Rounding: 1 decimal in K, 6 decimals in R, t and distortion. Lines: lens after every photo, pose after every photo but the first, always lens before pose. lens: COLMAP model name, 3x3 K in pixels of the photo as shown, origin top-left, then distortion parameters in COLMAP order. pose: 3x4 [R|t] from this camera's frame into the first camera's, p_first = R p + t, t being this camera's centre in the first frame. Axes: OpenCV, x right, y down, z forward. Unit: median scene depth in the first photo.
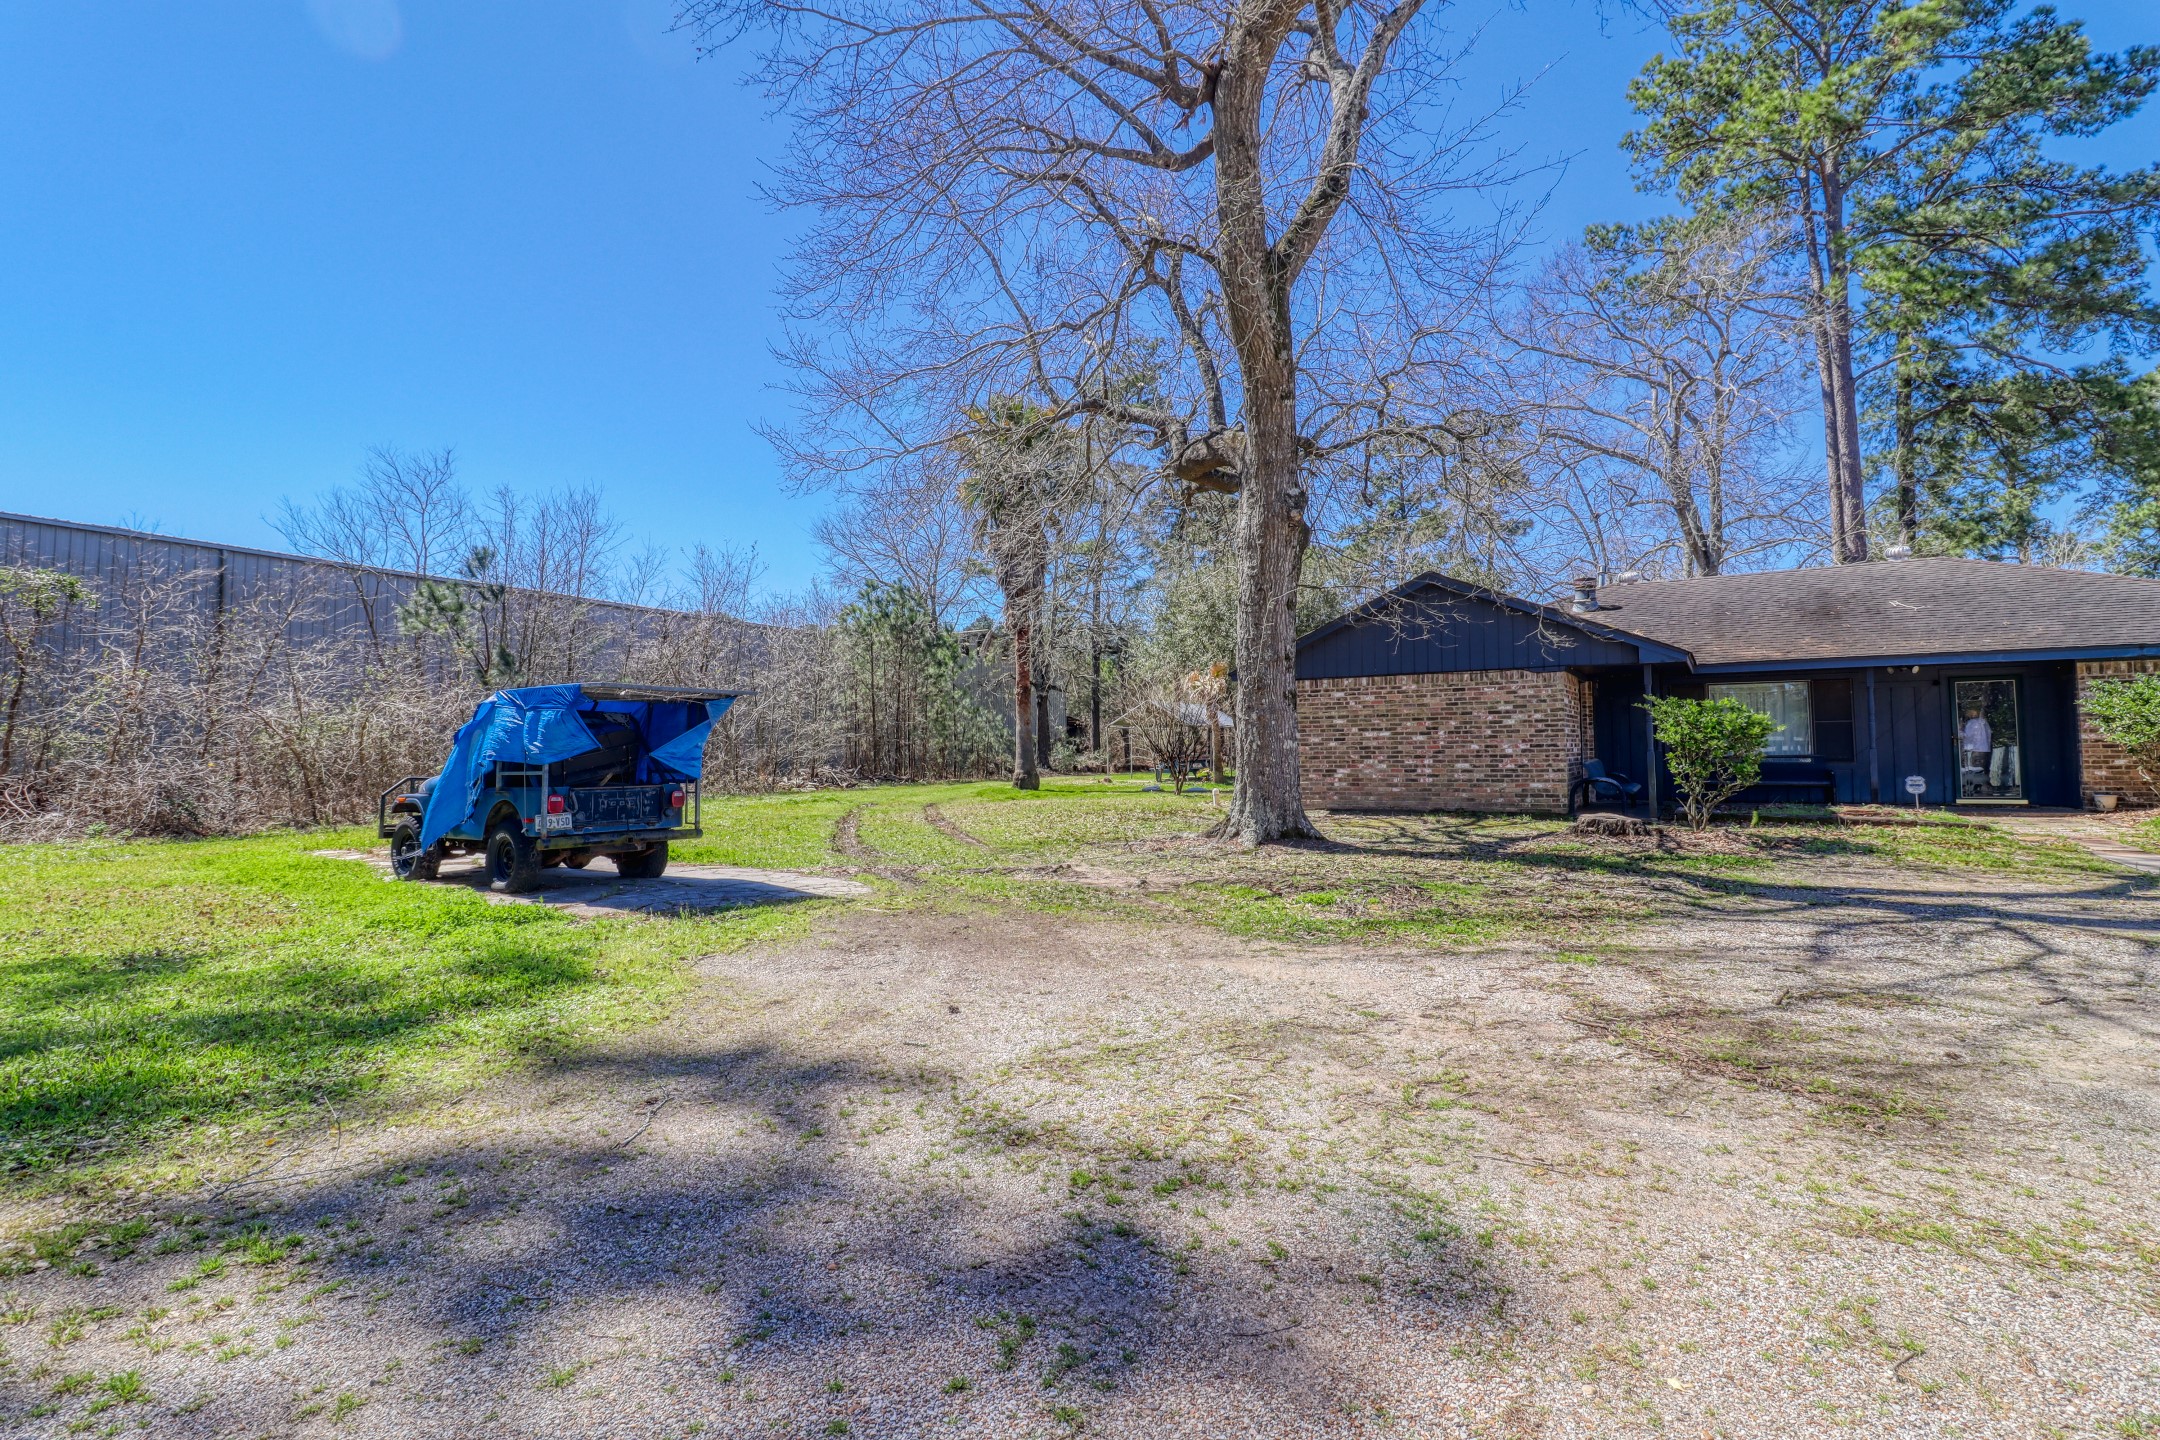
lens RADIAL K [[1009.6, 0, 1092.4], [0, 1009.6, 691.5], [0, 0, 1]] dist [0.002097, -0.013116]
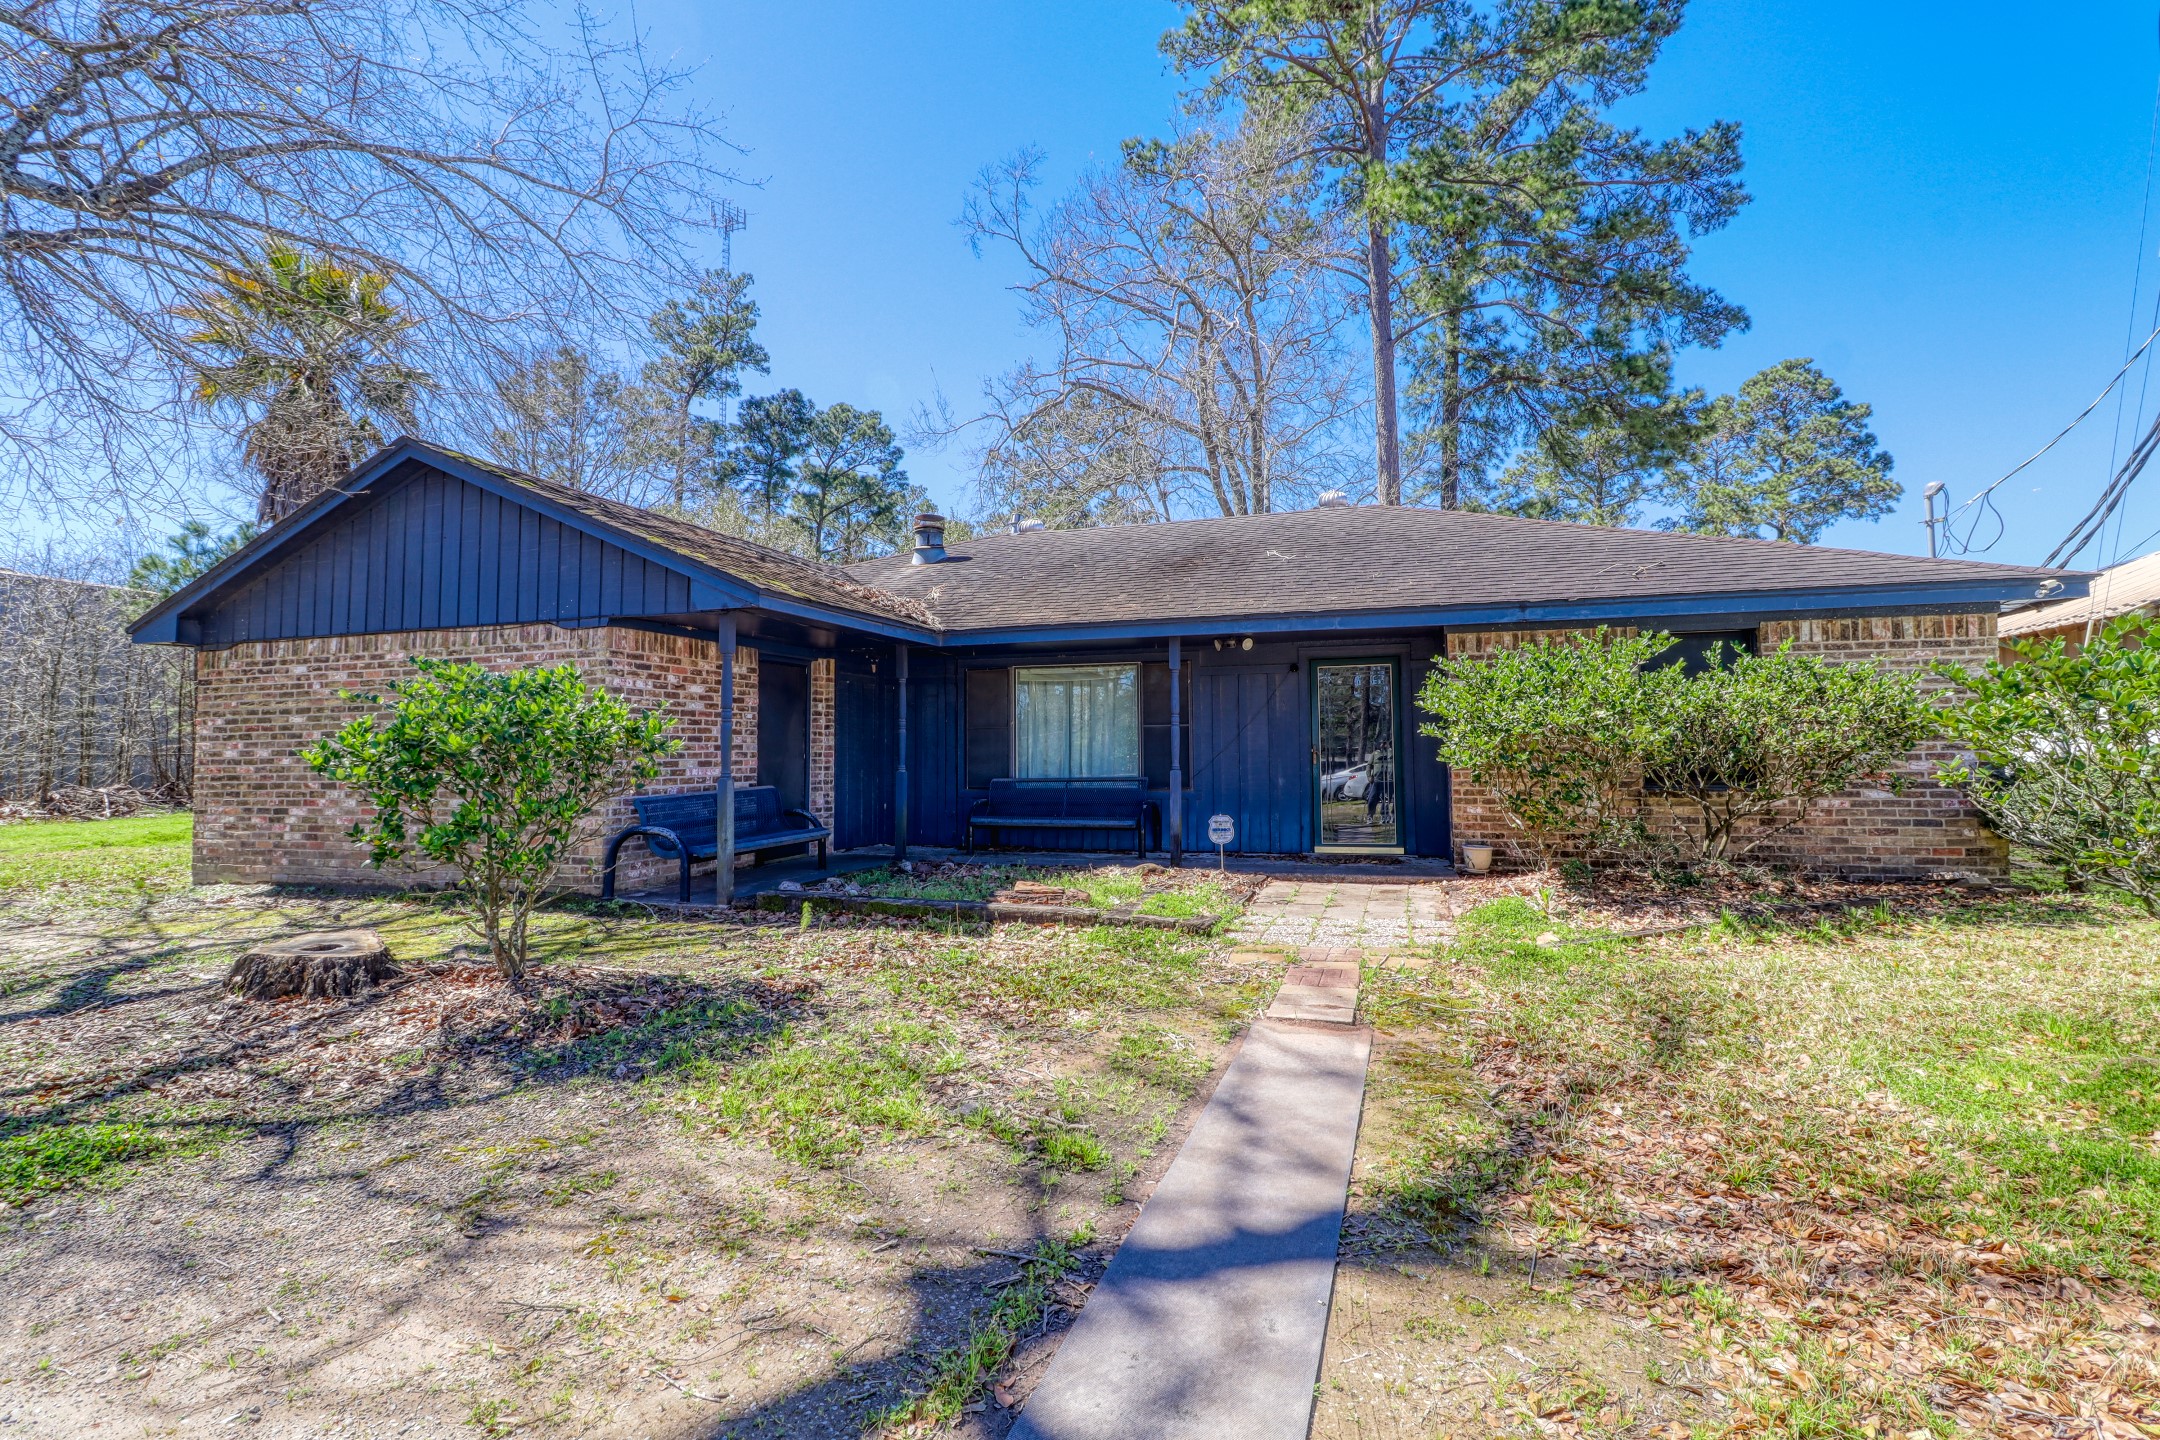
lens RADIAL K [[1009.6, 0, 1092.4], [0, 1009.6, 691.5], [0, 0, 1]] dist [0.002097, -0.013116]
pose [[0.968804, 0.014789, 0.247388, 0.708117], [-0.013652, 0.999887, -0.006311, 0.016784], [-0.247453, 0.002736, 0.968896, 0.509110]]
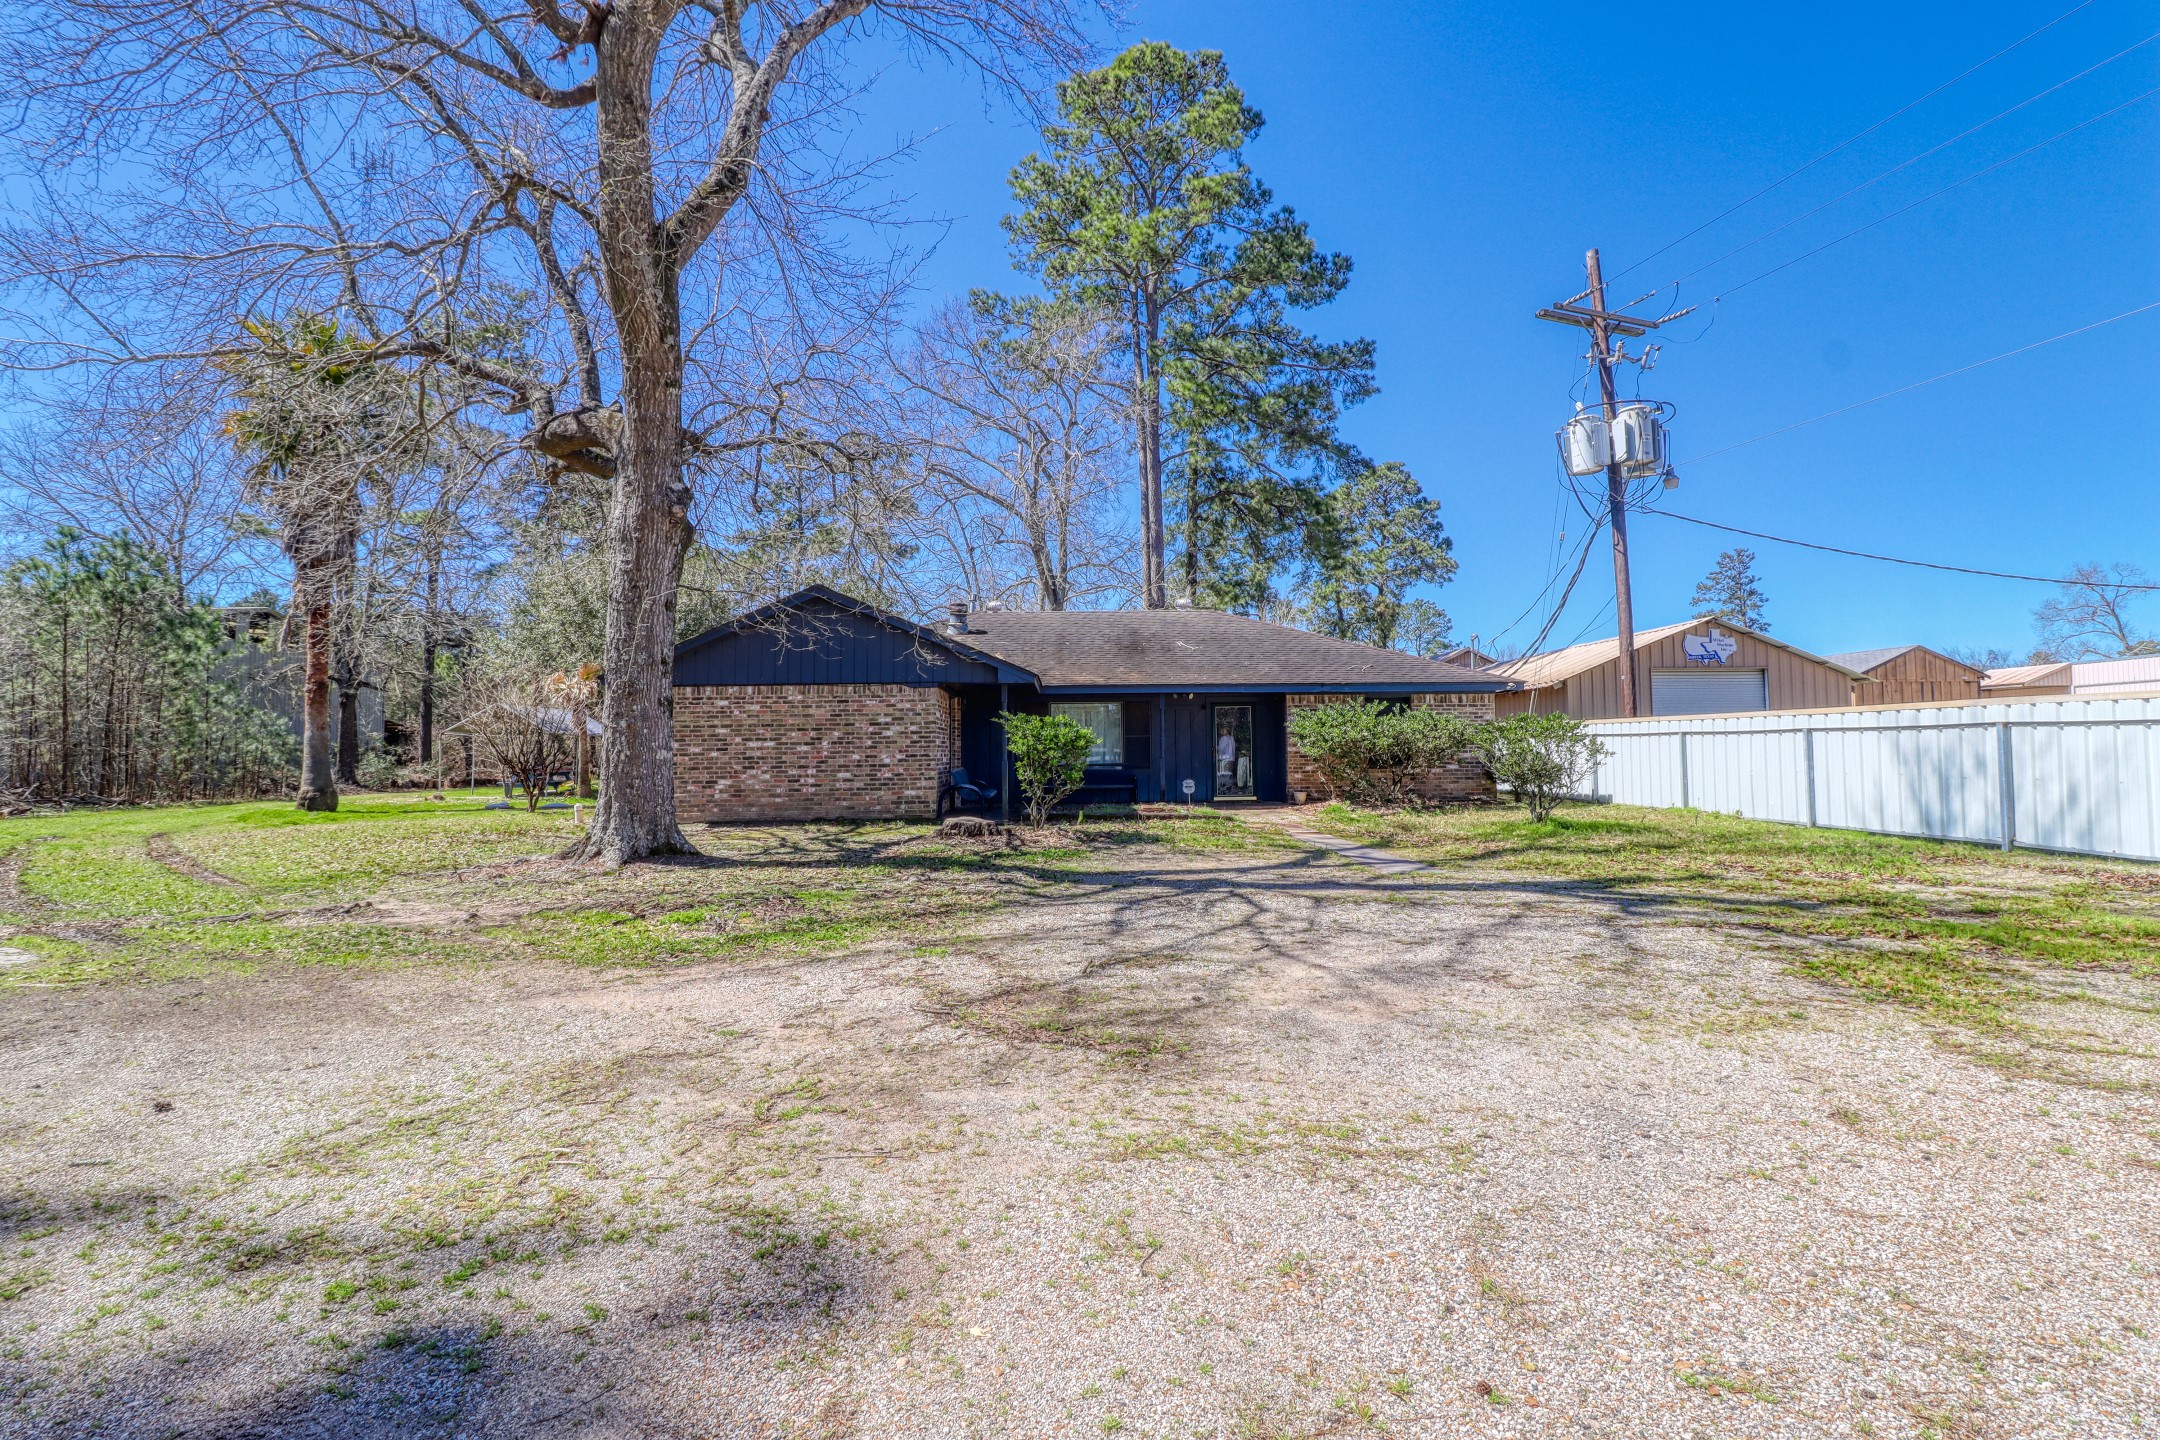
lens RADIAL K [[1009.6, 0, 1092.4], [0, 1009.6, 691.5], [0, 0, 1]] dist [0.002097, -0.013116]
pose [[0.833408, 0.034530, 0.551578, 0.008139], [-0.028840, 0.999404, -0.018989, 0.000322], [-0.551905, -0.000082, 0.833907, 0.000231]]
